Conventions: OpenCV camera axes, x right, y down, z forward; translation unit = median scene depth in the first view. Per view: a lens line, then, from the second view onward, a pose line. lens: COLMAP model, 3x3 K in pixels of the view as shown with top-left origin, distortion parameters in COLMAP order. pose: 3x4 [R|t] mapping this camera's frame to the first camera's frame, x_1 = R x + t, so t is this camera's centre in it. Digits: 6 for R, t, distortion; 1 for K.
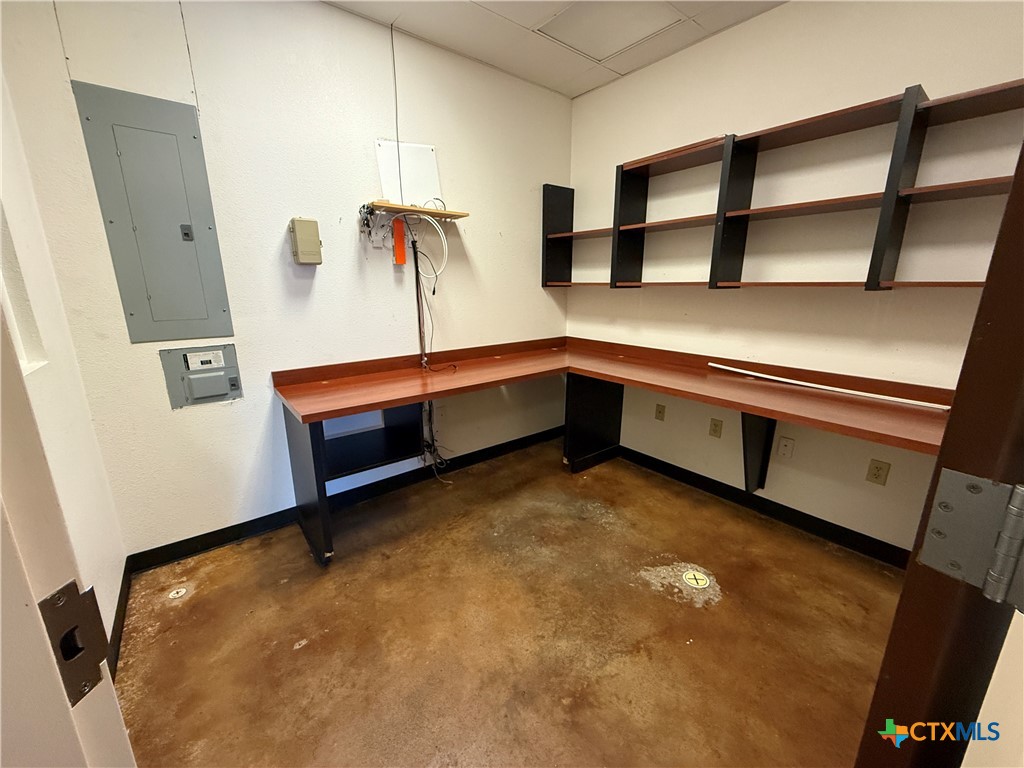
lens RADIAL K [[408.4, 0, 511.2], [0, 408.4, 383.9], [0, 0, 1]] dist [0.000592, -0.000055]
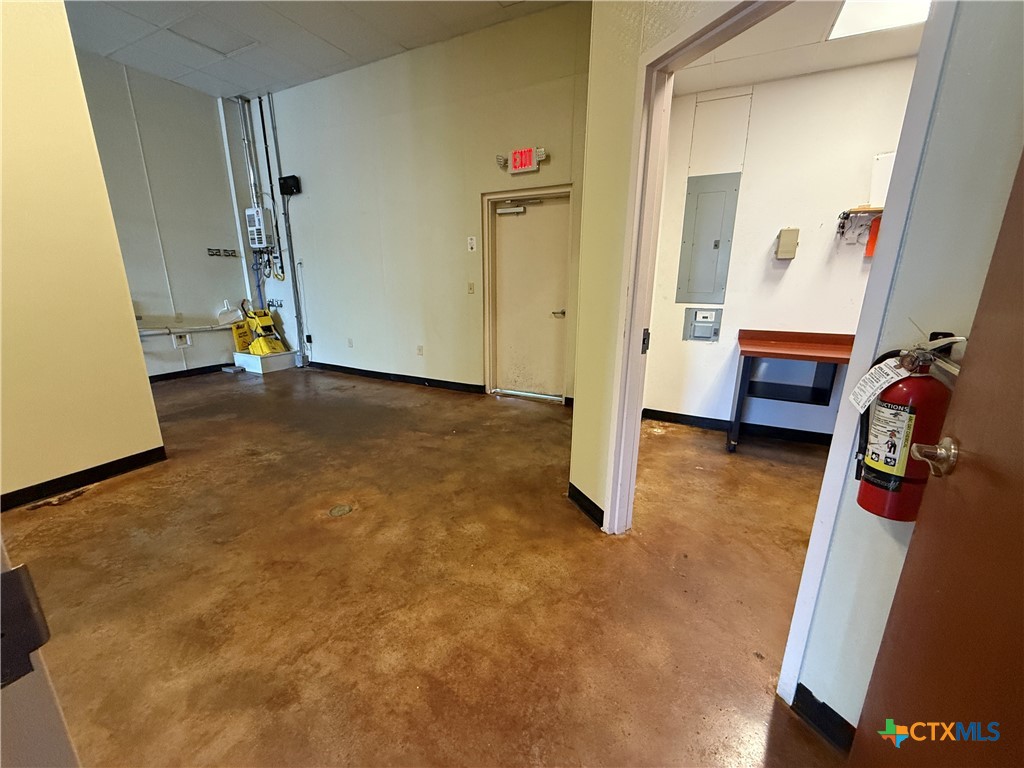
lens RADIAL K [[408.4, 0, 507.9], [0, 408.4, 381.7], [0, 0, 1]] dist [0.000592, -0.000055]
pose [[0.409886, 0.231315, -0.882319, 0.510696], [-0.221384, 0.963615, 0.149783, 0.135049], [0.884863, 0.133938, 0.446182, -0.490825]]
